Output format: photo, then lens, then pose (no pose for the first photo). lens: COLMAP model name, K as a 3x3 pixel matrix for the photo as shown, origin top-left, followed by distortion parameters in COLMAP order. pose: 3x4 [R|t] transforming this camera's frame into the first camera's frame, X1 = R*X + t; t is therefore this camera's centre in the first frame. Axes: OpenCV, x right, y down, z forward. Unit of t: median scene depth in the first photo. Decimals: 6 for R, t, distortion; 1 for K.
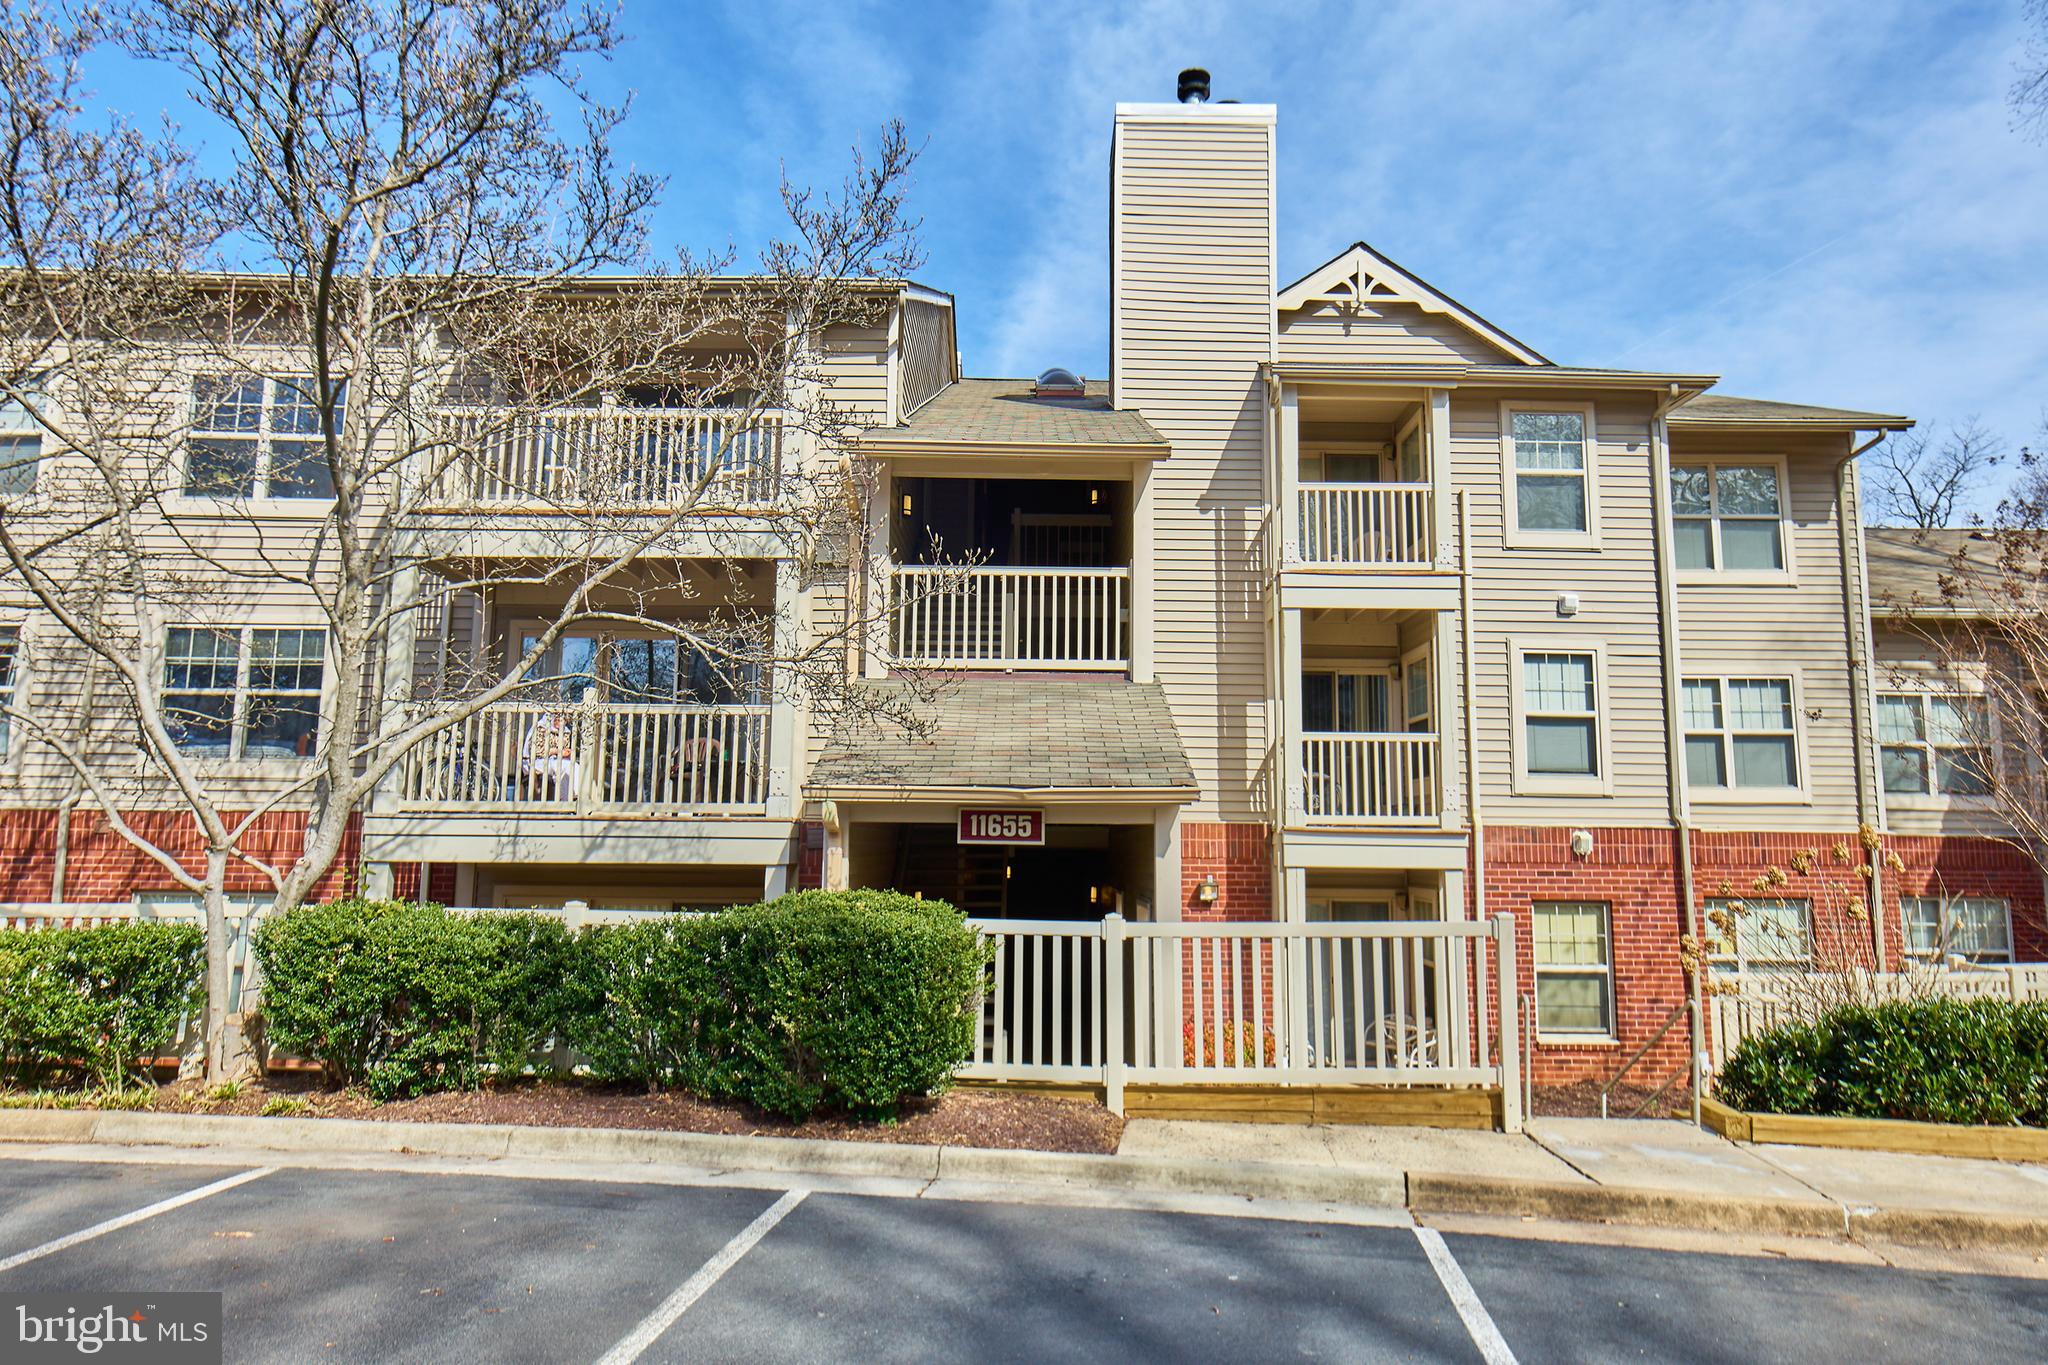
lens RADIAL K [[1352.4, 0, 1029.3], [0, 1352.4, 676.8], [0, 0, 1]] dist [0.016550, -0.005890]
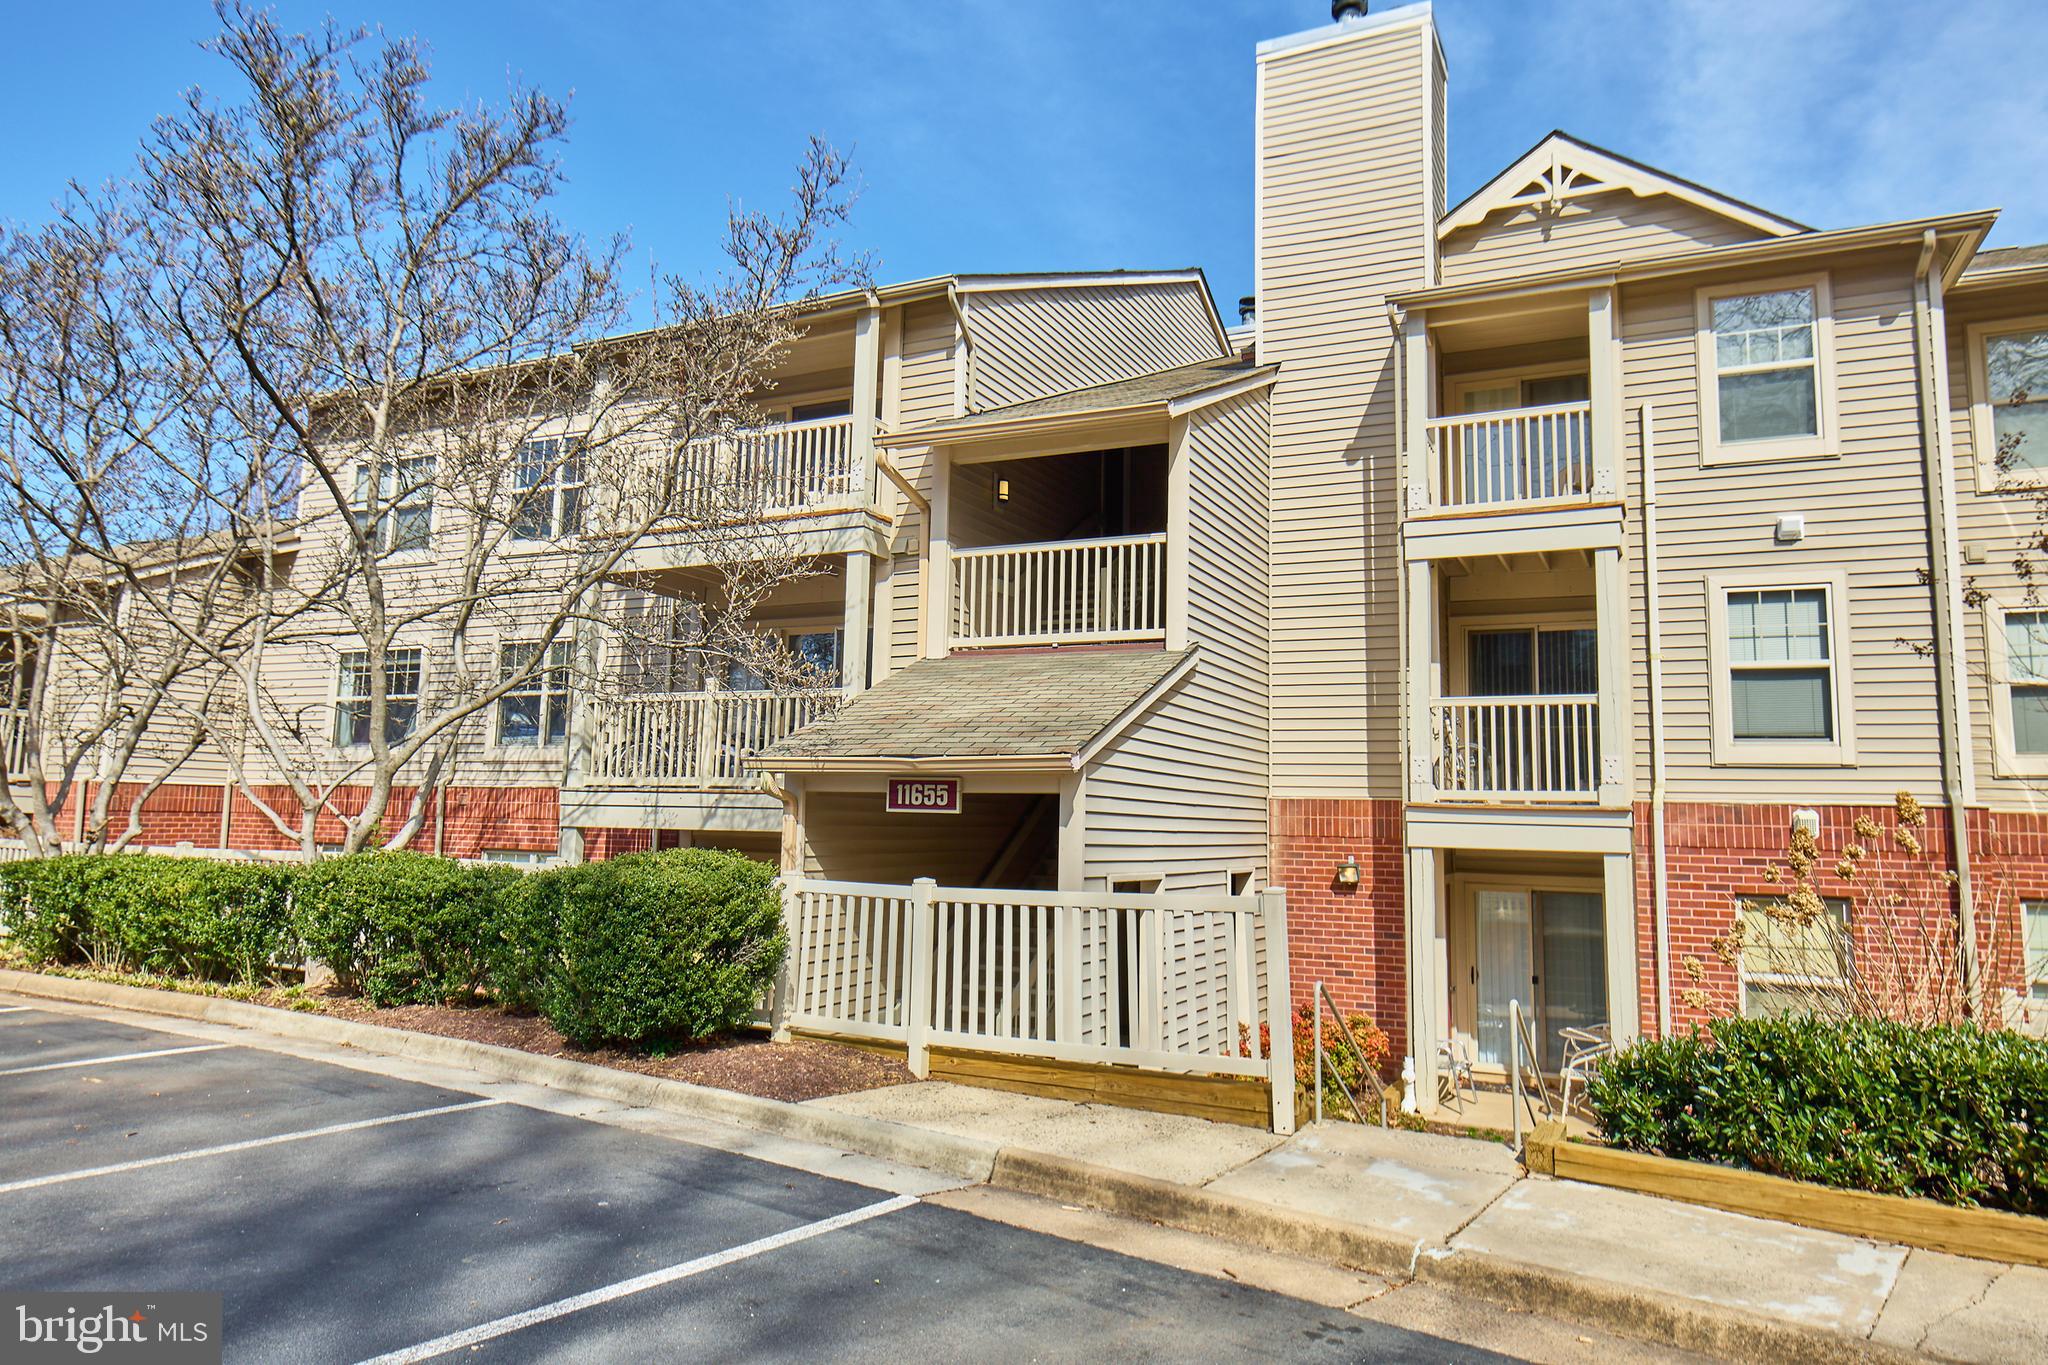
lens RADIAL K [[1352.4, 0, 1029.9], [0, 1352.4, 675.2], [0, 0, 1]] dist [0.016550, -0.005890]
pose [[0.893984, -0.039853, -0.446323, 0.366940], [0.042256, 0.999096, -0.004573, 0.019082], [0.446102, -0.014772, 0.894860, 0.079808]]
